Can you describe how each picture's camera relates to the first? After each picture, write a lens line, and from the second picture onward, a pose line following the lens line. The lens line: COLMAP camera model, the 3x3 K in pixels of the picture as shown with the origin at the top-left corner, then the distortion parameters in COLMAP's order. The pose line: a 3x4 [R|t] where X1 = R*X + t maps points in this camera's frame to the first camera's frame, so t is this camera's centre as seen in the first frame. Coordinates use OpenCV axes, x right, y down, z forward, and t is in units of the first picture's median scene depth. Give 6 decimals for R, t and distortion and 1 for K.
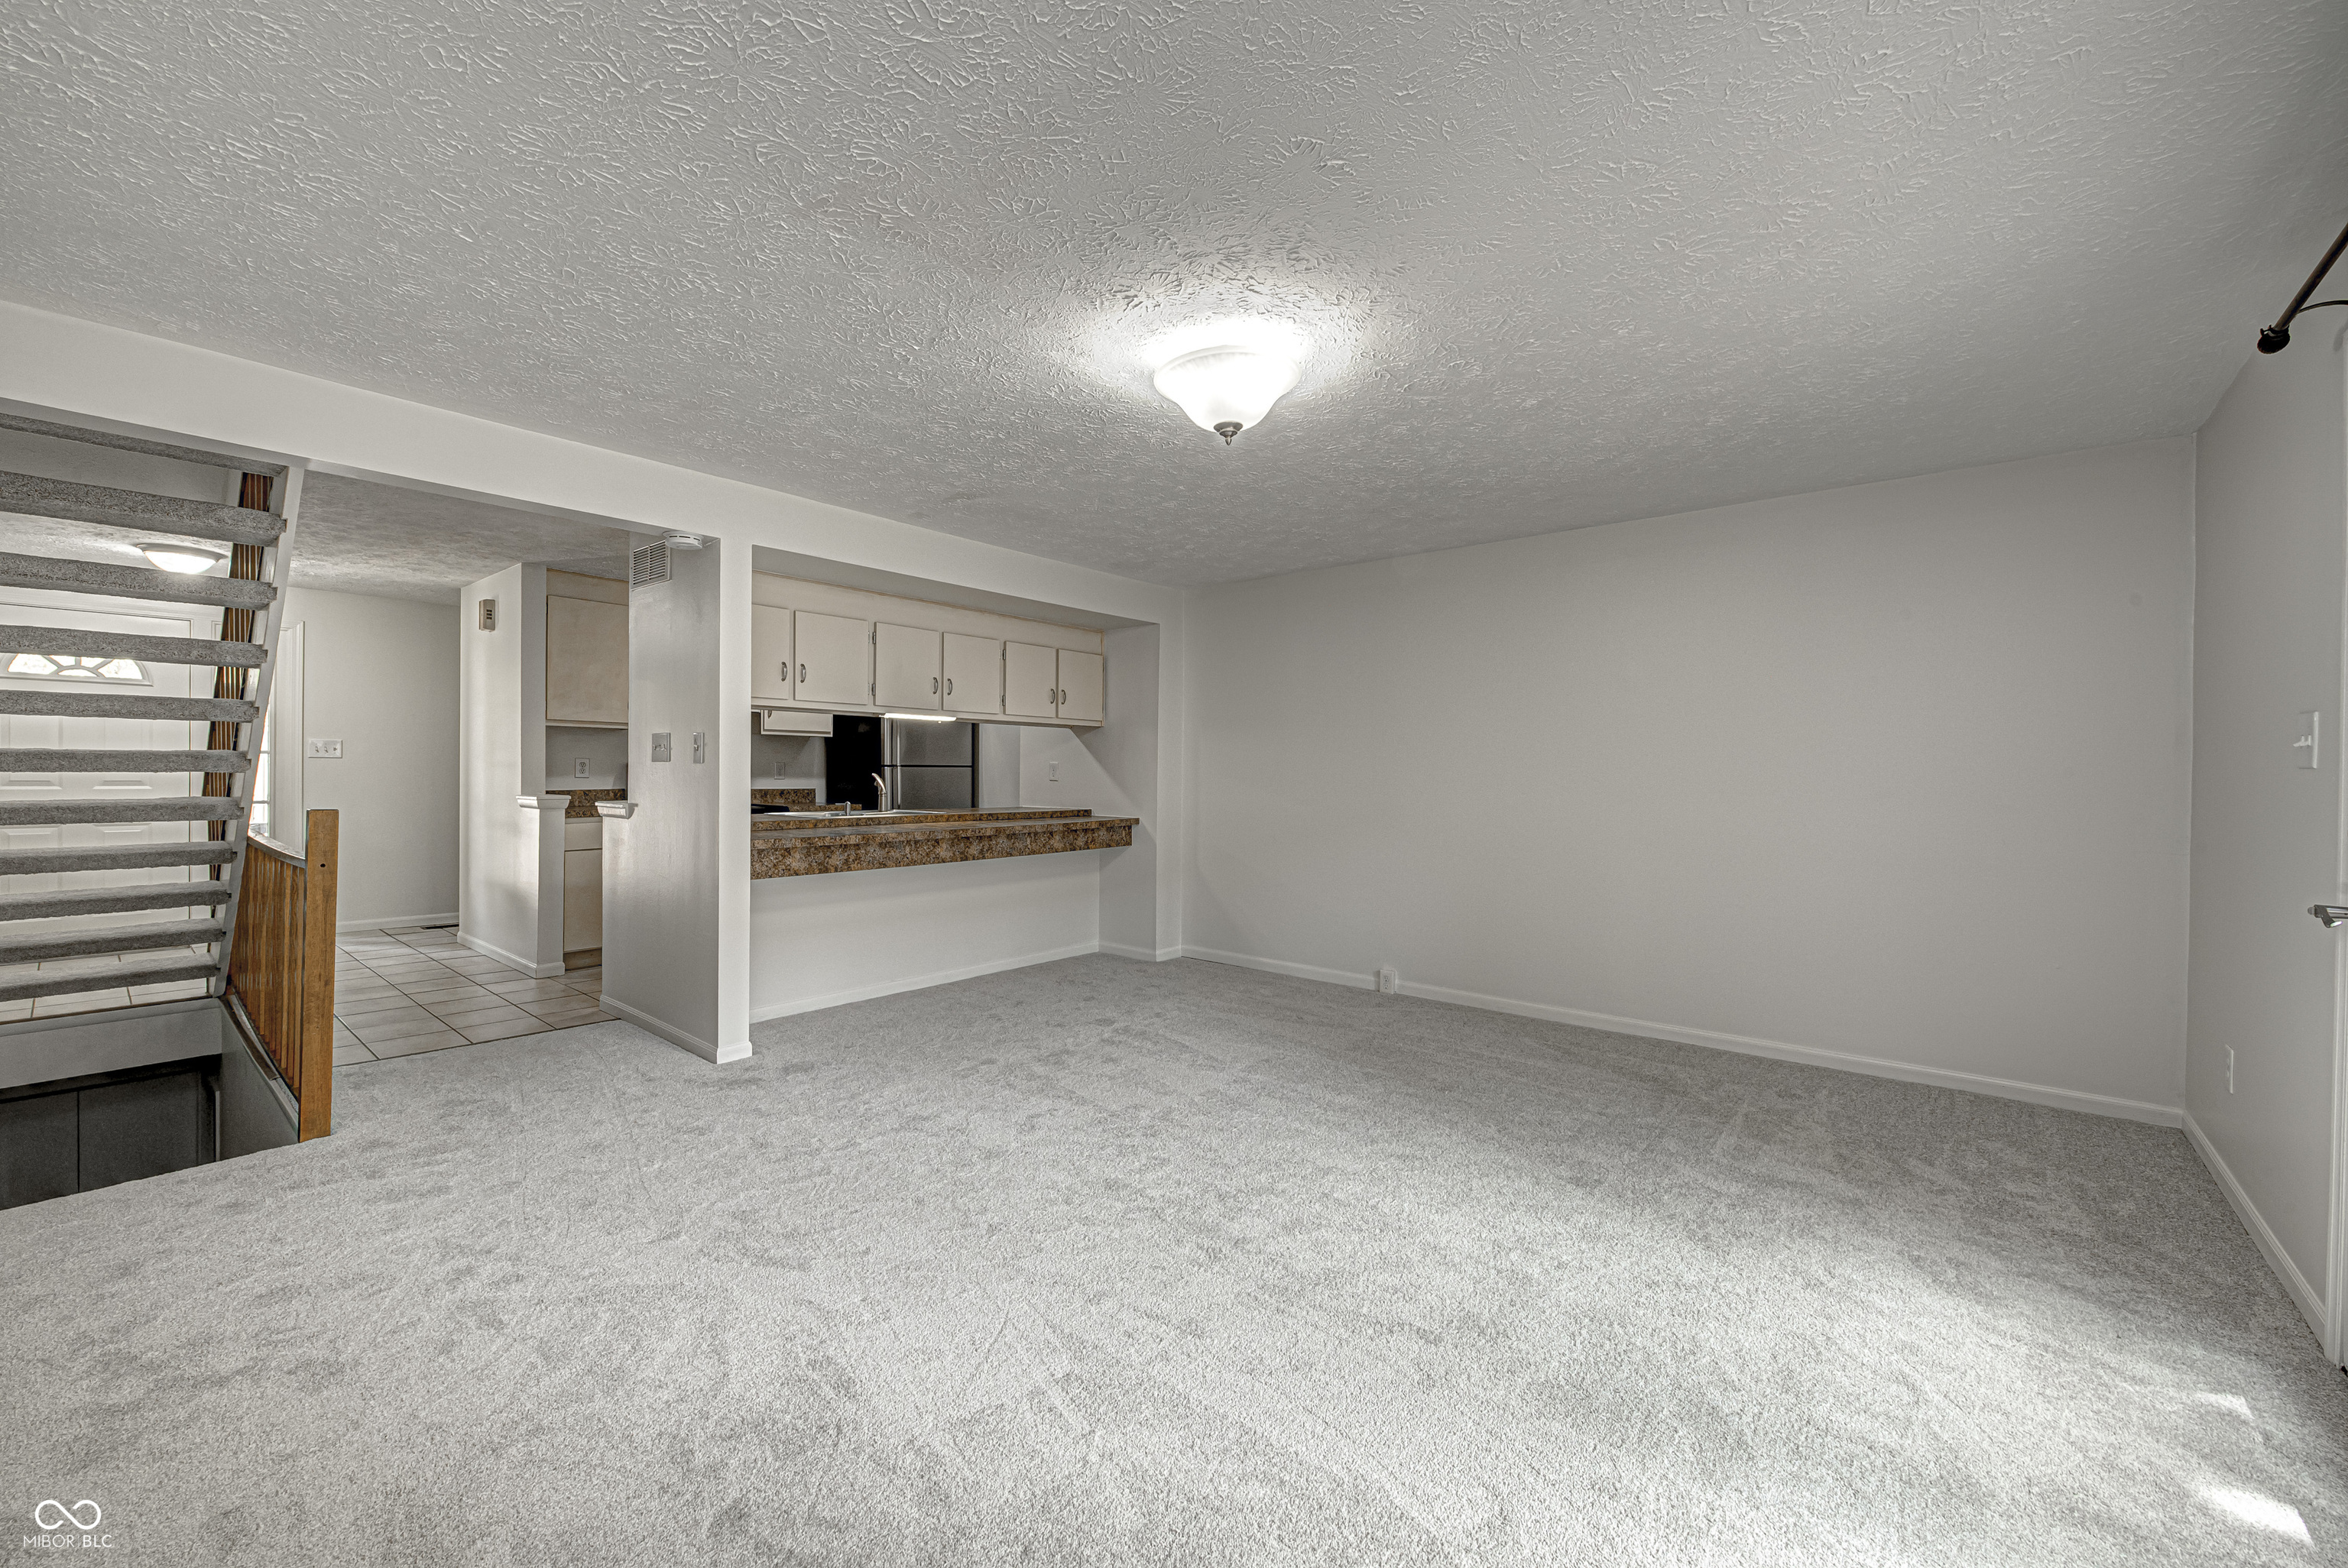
lens RADIAL K [[981.8, 0, 1177.2], [0, 981.8, 763.3], [0, 0, 1]] dist [-0.000091, -0.000110]
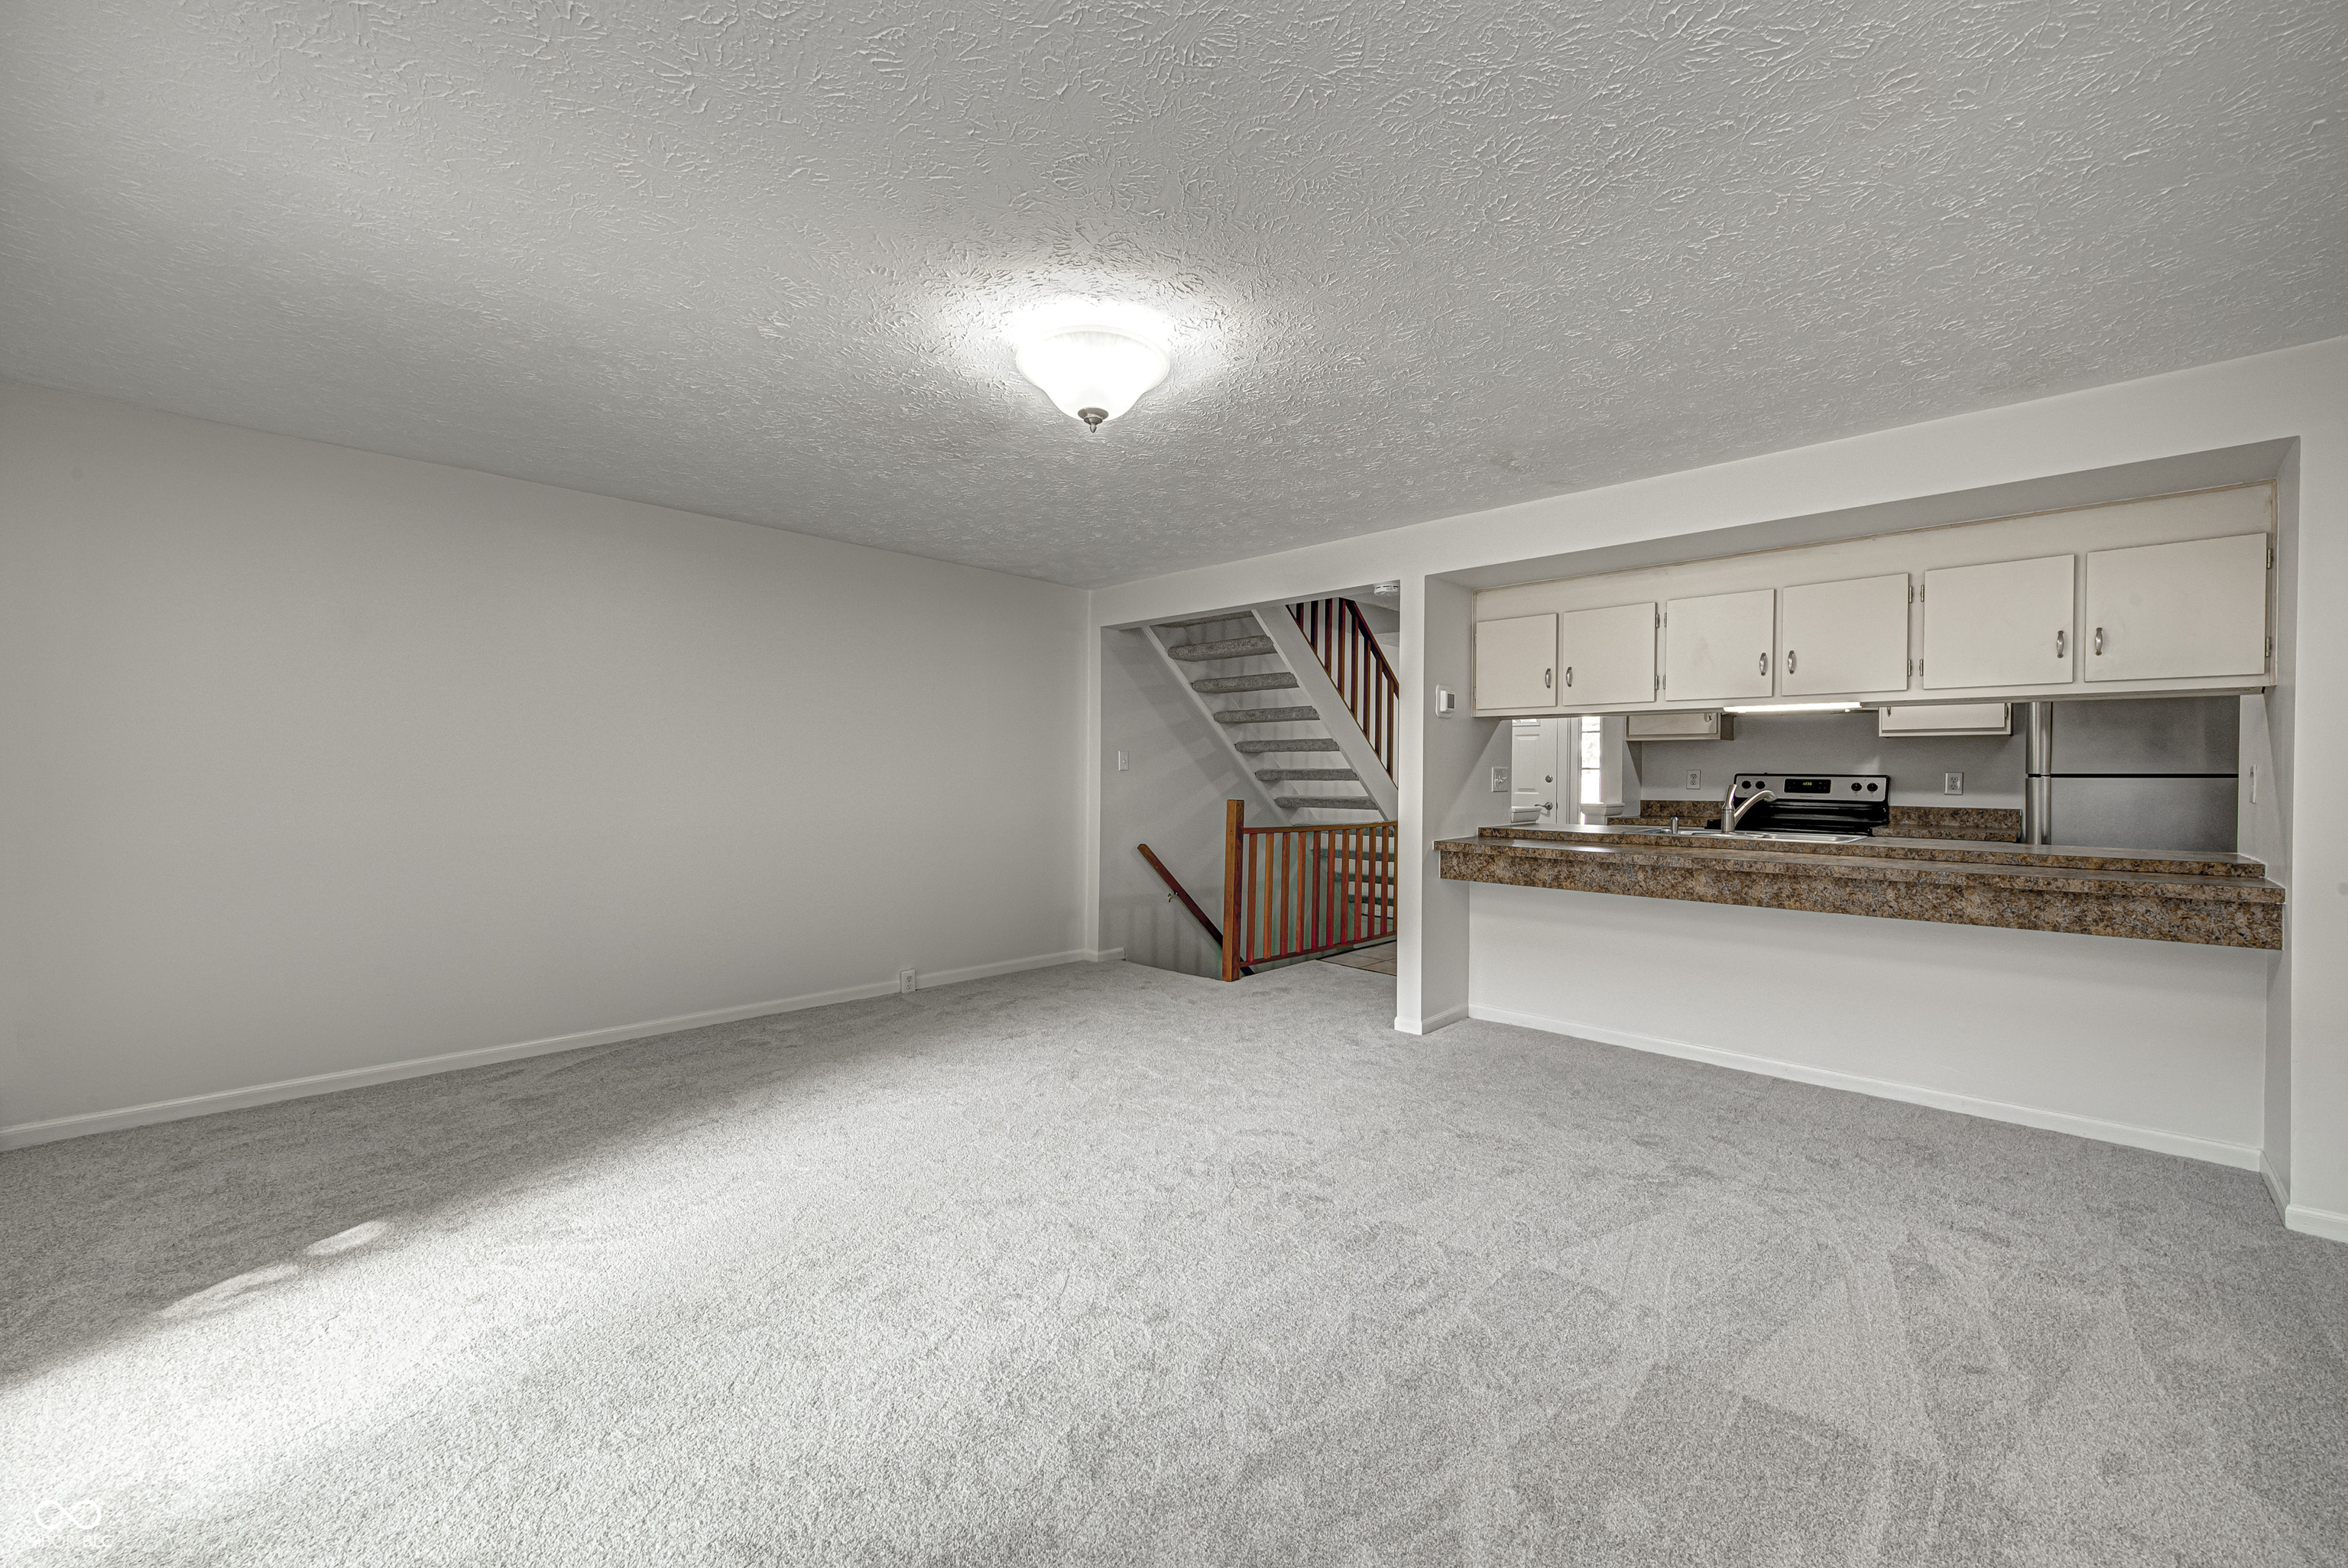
lens RADIAL K [[939.4, 0, 1169.7], [0, 939.4, 779.3], [0, 0, 1]] dist [-0.001403, -0.000596]
pose [[-0.125932, -0.002443, -0.992036, 0.507082], [0.001981, 0.999994, -0.002715, 0.007148], [0.992037, -0.002307, -0.125926, 0.641518]]
